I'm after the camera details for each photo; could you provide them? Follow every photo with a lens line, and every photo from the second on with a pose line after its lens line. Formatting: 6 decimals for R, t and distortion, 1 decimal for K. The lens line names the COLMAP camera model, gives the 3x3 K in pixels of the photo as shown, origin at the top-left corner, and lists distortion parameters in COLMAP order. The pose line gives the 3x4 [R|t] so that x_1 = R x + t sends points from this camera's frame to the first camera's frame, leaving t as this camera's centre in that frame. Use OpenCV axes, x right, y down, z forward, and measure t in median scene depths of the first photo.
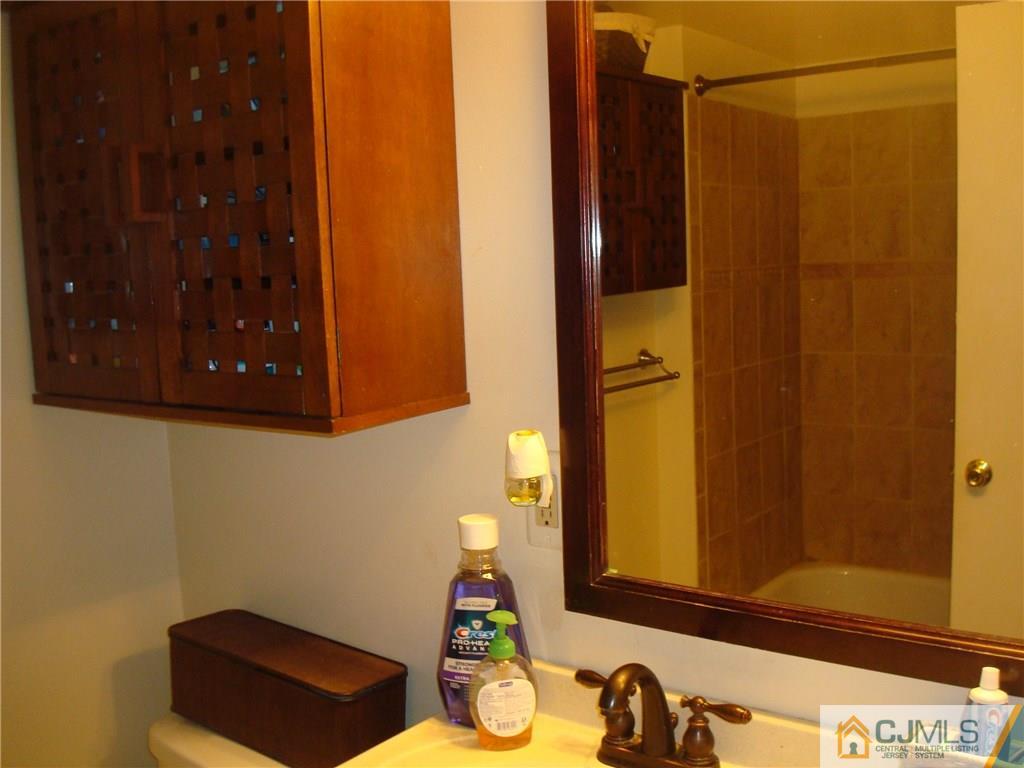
lens RADIAL K [[1040.7, 0, 512.0], [0, 1040.7, 384.0], [0, 0, 1]] dist [-0.092195, -0.038345]
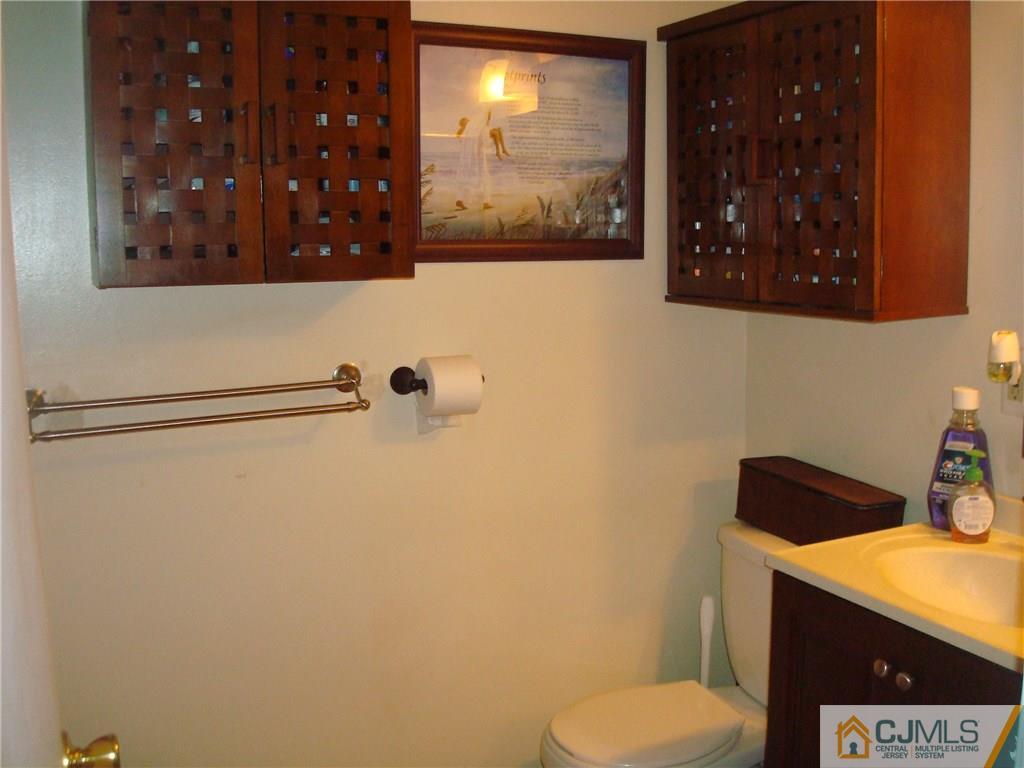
lens RADIAL K [[1040.7, 0, 512.0], [0, 1040.7, 384.0], [0, 0, 1]] dist [-0.092195, -0.038345]
pose [[0.881891, 0.090735, -0.462639, 0.068226], [-0.071873, 0.995710, 0.058278, 0.083496], [0.465942, -0.018144, 0.884629, -0.591646]]
